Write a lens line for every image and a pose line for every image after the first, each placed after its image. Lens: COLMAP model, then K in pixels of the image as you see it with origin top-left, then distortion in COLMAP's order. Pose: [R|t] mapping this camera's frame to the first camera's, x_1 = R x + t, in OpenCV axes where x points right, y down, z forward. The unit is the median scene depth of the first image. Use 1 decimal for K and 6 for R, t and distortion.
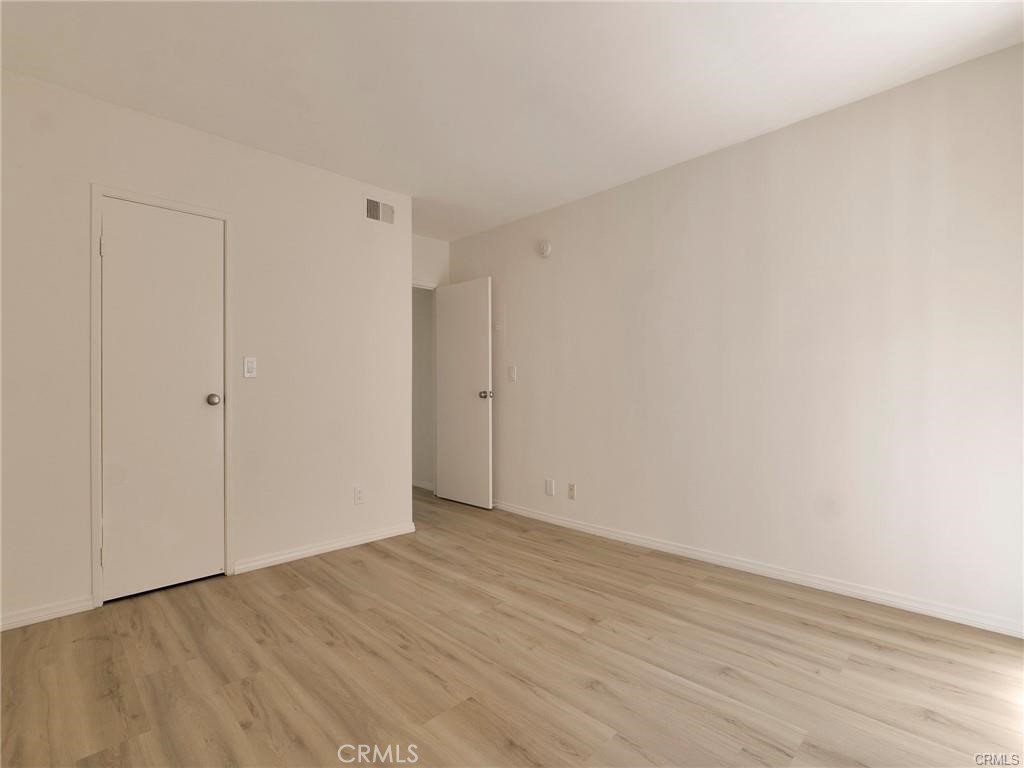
lens RADIAL K [[490.2, 0, 512.0], [0, 490.2, 384.0], [0, 0, 1]] dist [-0.036135, 0.000296]
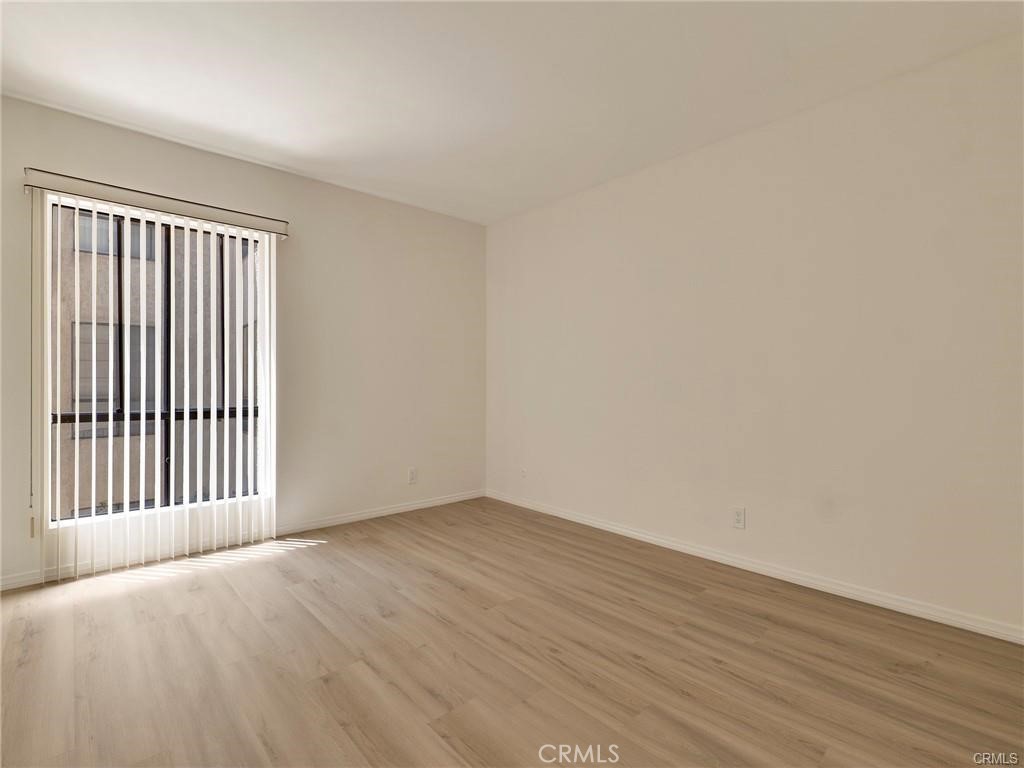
lens RADIAL K [[490.2, 0, 512.0], [0, 490.2, 384.0], [0, 0, 1]] dist [-0.036135, 0.000296]
pose [[-0.999168, 0.001528, 0.040759, -0.182315], [0.001680, 0.999992, 0.003694, 0.012653], [-0.040753, 0.003759, -0.999162, 1.995882]]
